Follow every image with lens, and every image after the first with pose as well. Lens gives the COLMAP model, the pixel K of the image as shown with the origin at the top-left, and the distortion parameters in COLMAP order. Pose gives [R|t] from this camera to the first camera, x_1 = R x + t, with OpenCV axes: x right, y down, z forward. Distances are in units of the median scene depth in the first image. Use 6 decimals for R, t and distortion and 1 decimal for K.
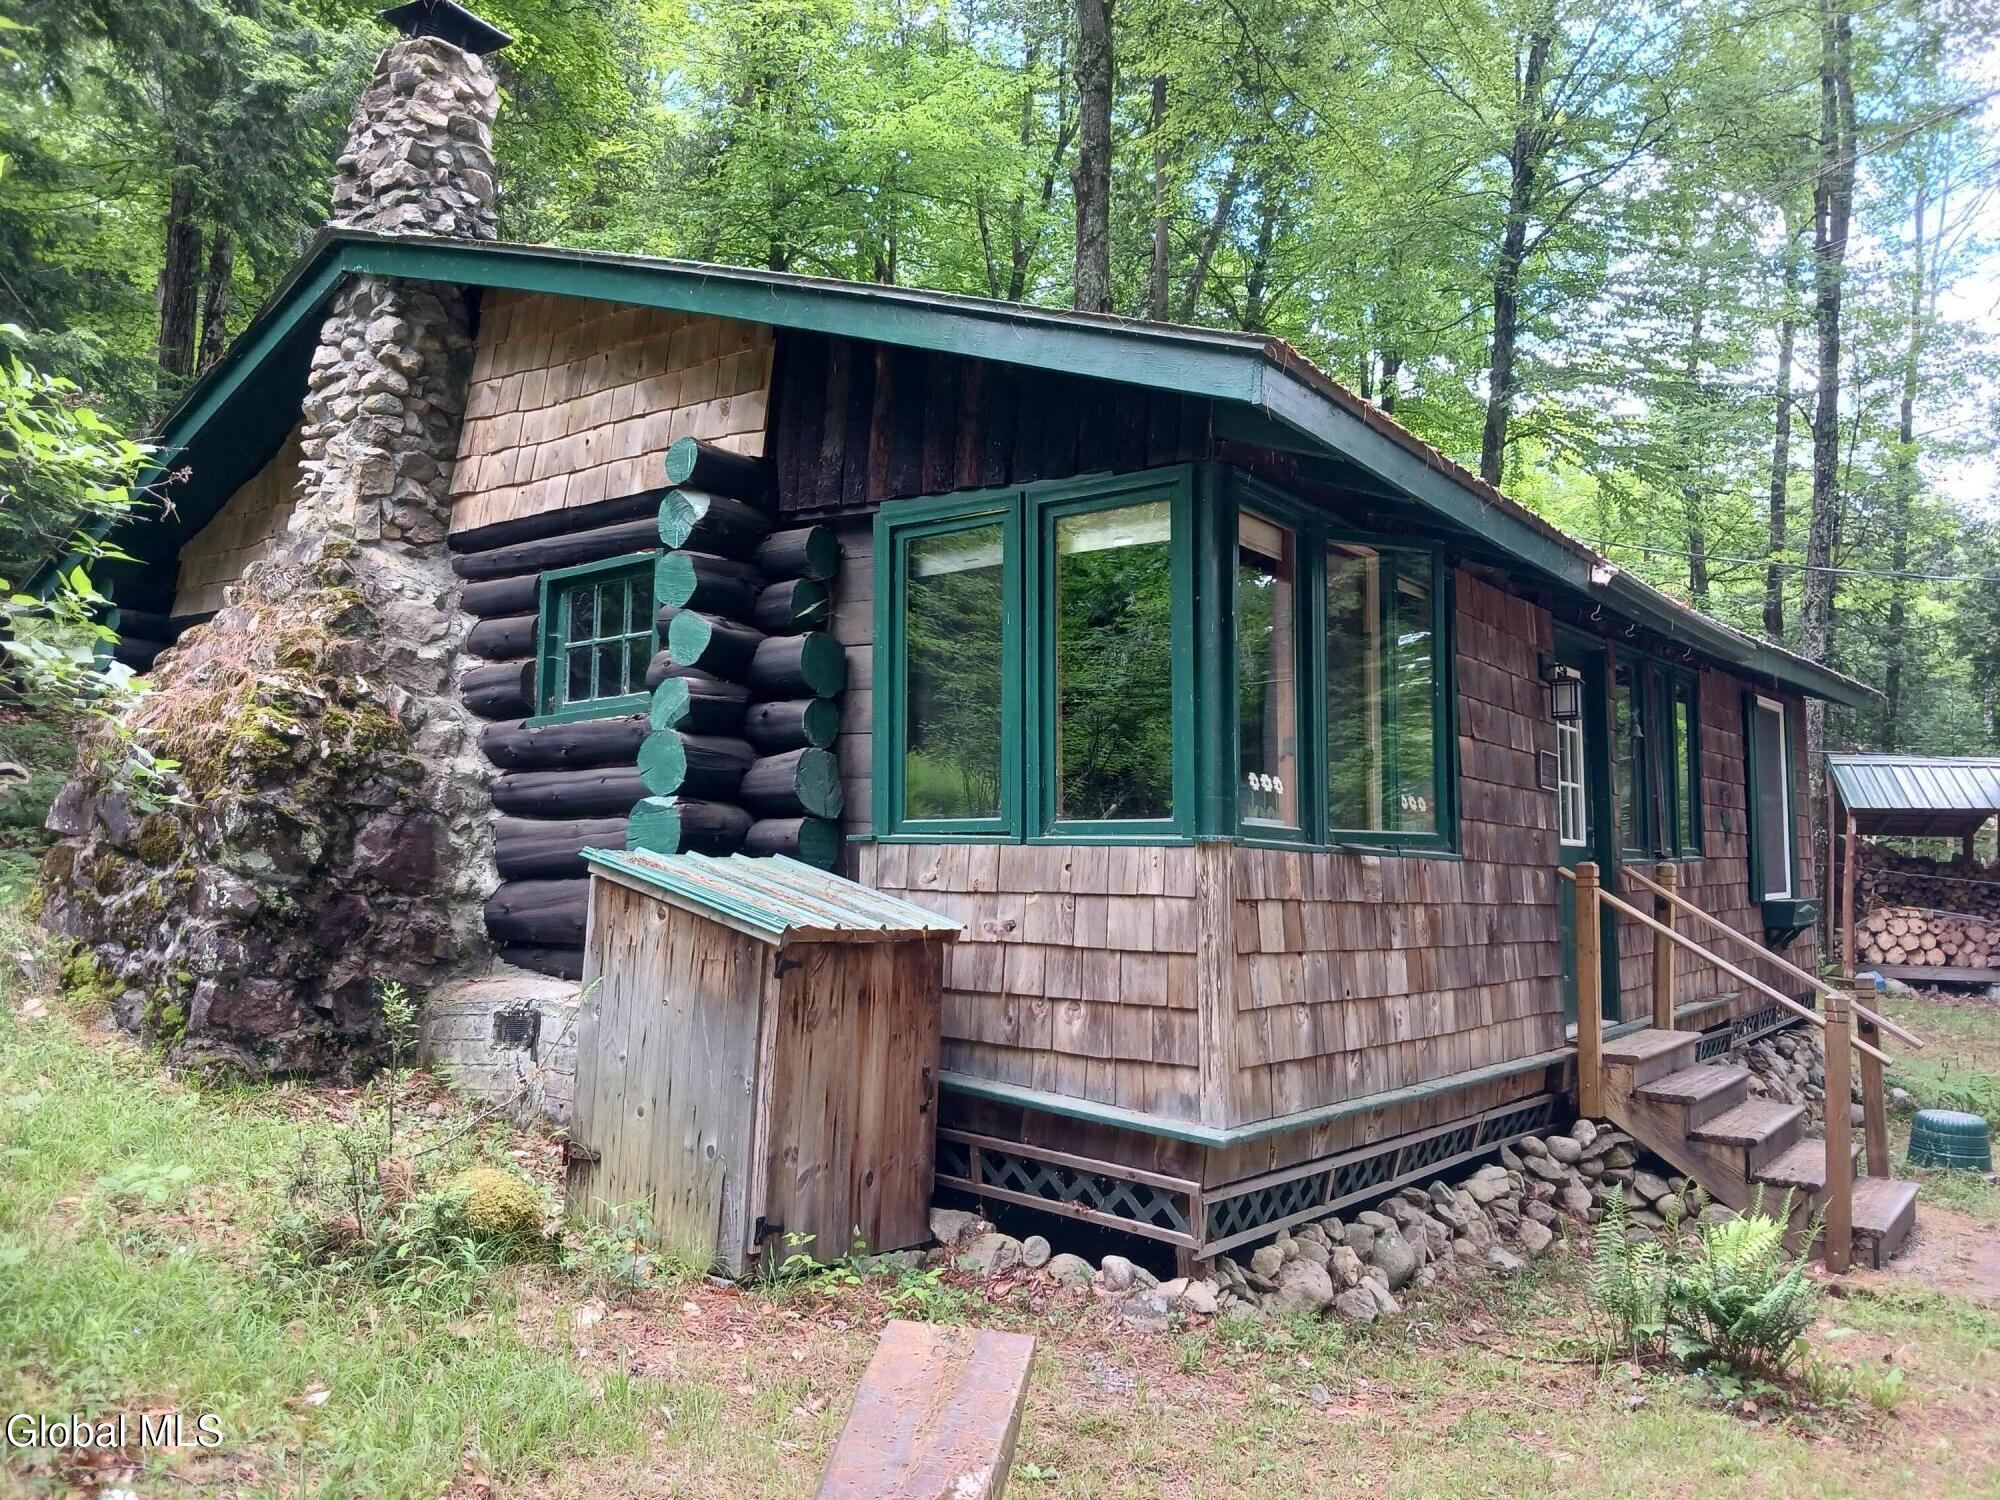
lens RADIAL K [[1570.8, 0, 1000.0], [0, 1570.8, 750.0], [0, 0, 1]] dist [-0.011288, -0.009215]
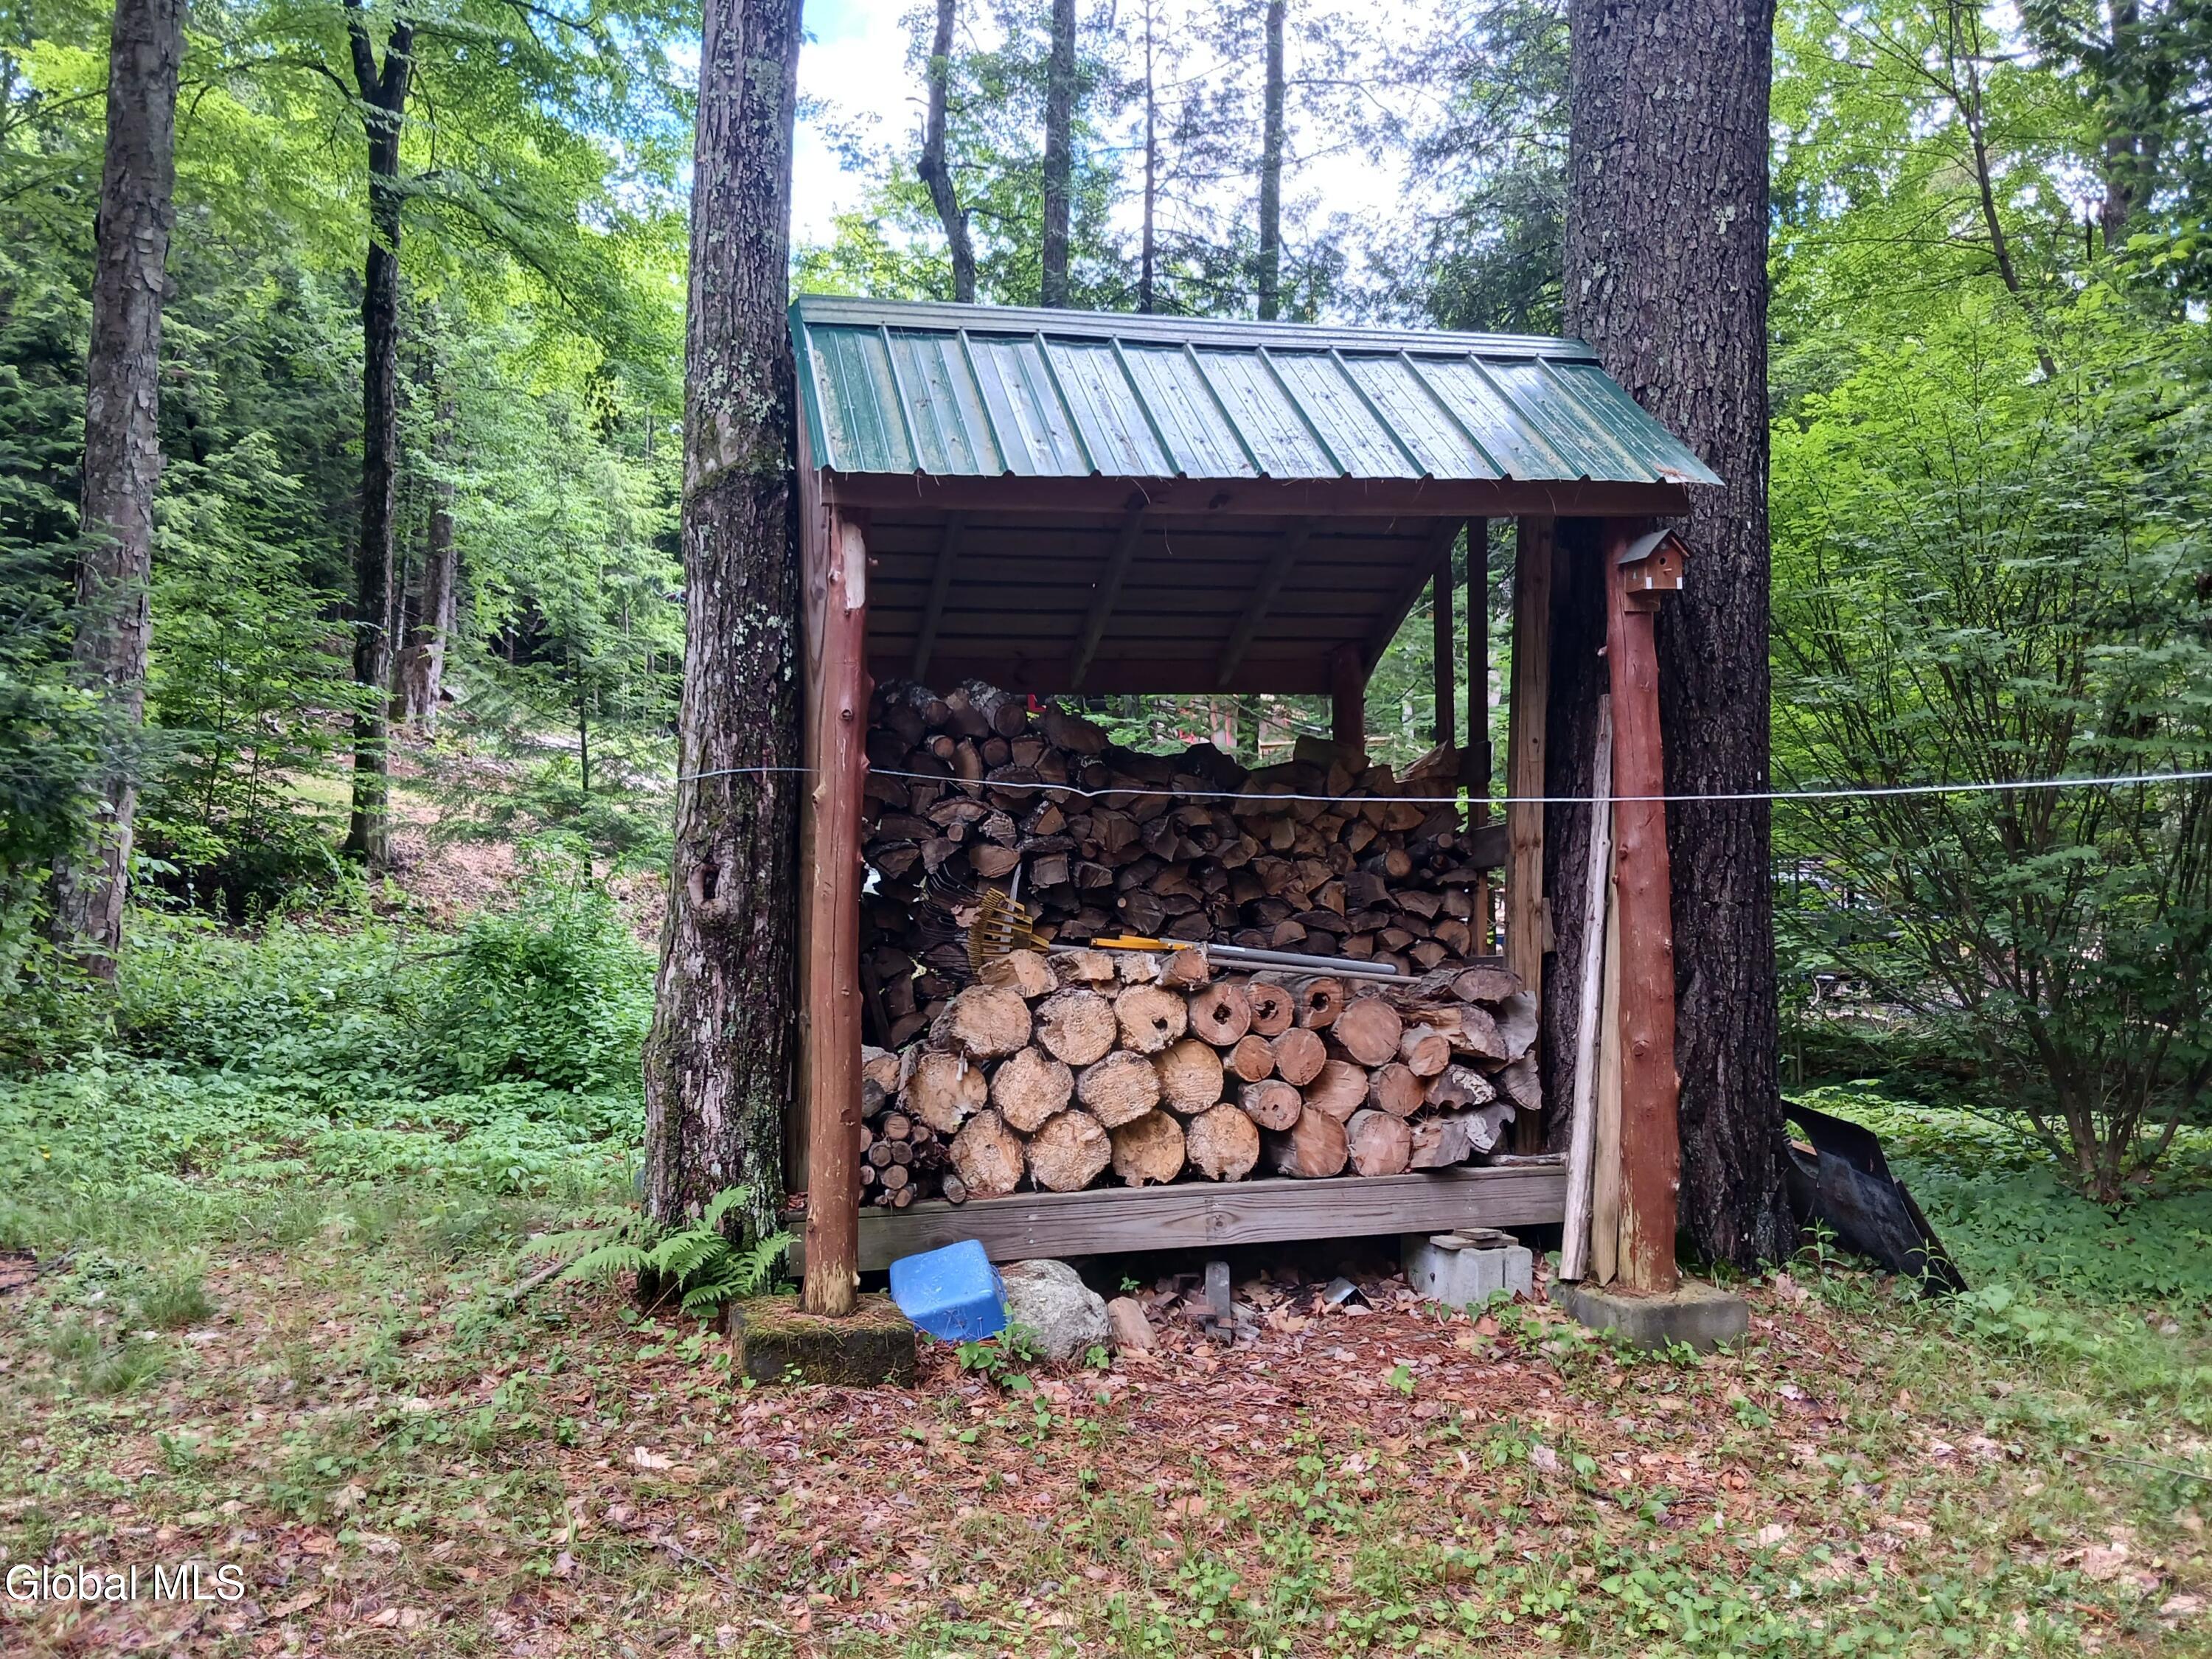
lens RADIAL K [[1737.3, 0, 1106.0], [0, 1737.3, 829.5], [0, 0, 1]] dist [-0.011288, -0.009215]
pose [[0.922569, -0.039307, 0.383824, 0.482033], [0.027598, 0.998972, 0.035968, 0.074718], [-0.384843, -0.022590, 0.922705, 0.762256]]
